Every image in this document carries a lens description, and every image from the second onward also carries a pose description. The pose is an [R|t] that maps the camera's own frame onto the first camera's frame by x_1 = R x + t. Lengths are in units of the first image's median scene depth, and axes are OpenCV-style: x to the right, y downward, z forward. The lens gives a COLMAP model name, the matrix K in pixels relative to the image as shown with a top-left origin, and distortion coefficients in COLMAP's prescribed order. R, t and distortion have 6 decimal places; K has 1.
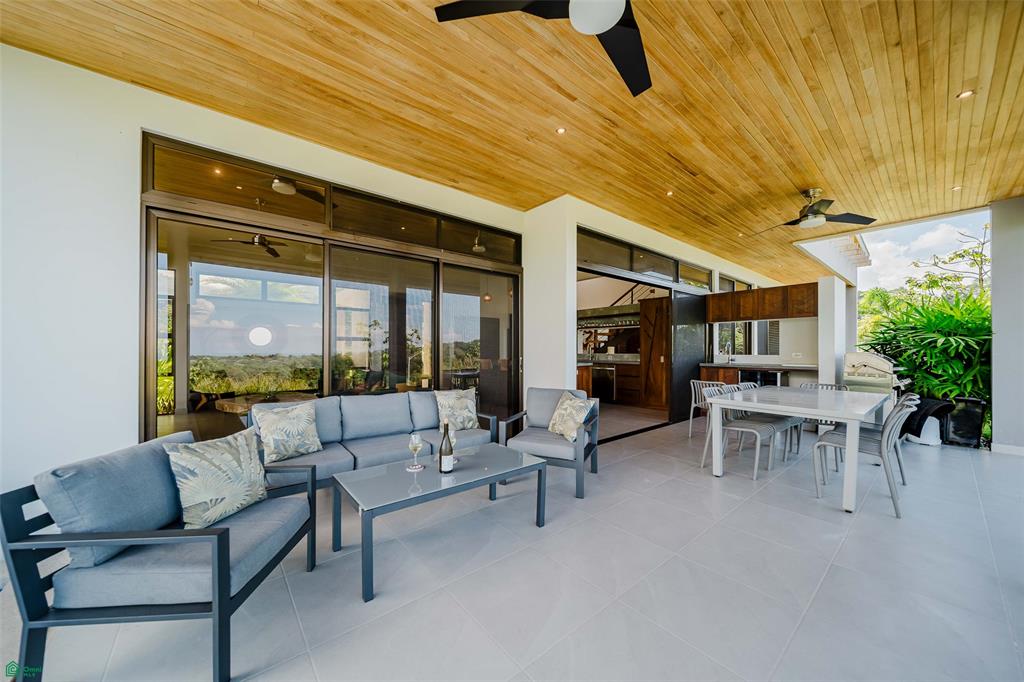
lens RADIAL K [[361.4, 0, 515.5], [0, 361.4, 342.3], [0, 0, 1]] dist [0.001501, 0.000109]
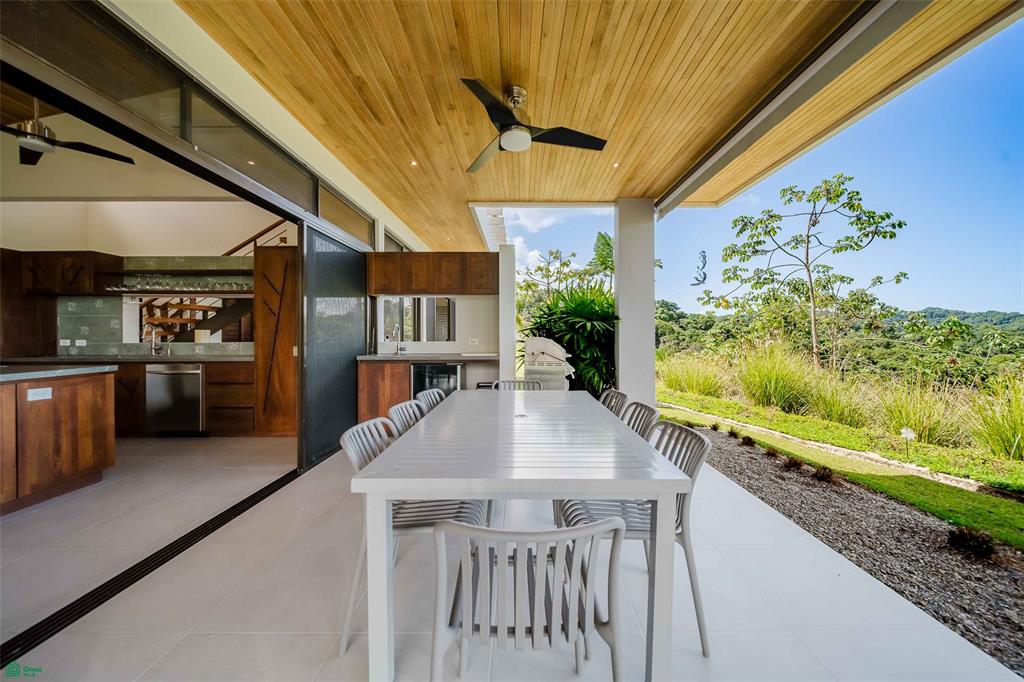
lens RADIAL K [[361.4, 0, 515.5], [0, 361.4, 342.3], [0, 0, 1]] dist [0.001501, 0.000109]
pose [[0.652080, -0.016025, 0.757981, 0.212878], [-0.011406, 0.999456, 0.030943, 0.010799], [-0.758064, -0.028823, 0.651543, 0.378457]]
